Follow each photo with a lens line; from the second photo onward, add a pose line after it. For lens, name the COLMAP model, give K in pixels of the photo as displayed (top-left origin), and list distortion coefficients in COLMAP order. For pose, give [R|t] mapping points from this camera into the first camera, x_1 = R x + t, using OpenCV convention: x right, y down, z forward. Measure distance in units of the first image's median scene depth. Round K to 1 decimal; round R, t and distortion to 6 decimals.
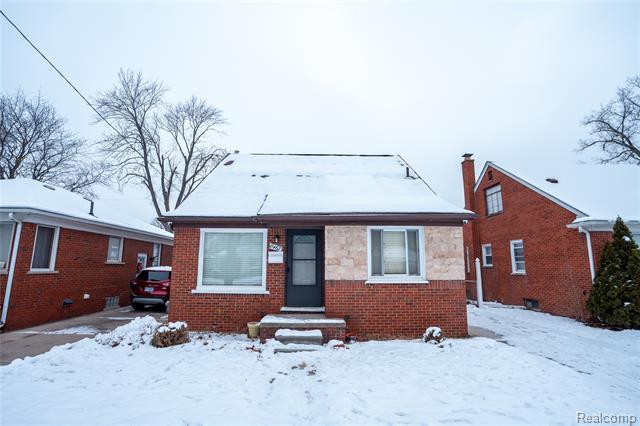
lens RADIAL K [[311.3, 0, 320.0], [0, 311.3, 213.0], [0, 0, 1]] dist [-0.043465, 0.001272]
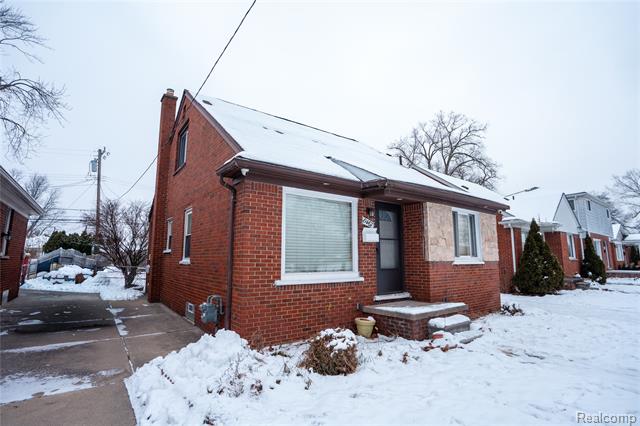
lens RADIAL K [[311.3, 0, 320.0], [0, 311.3, 213.0], [0, 0, 1]] dist [-0.043465, 0.001272]
pose [[0.804824, 0.085149, 0.587374, -0.725858], [-0.100229, 0.994941, -0.006898, 0.105285], [-0.584989, -0.053320, 0.809286, 0.432090]]
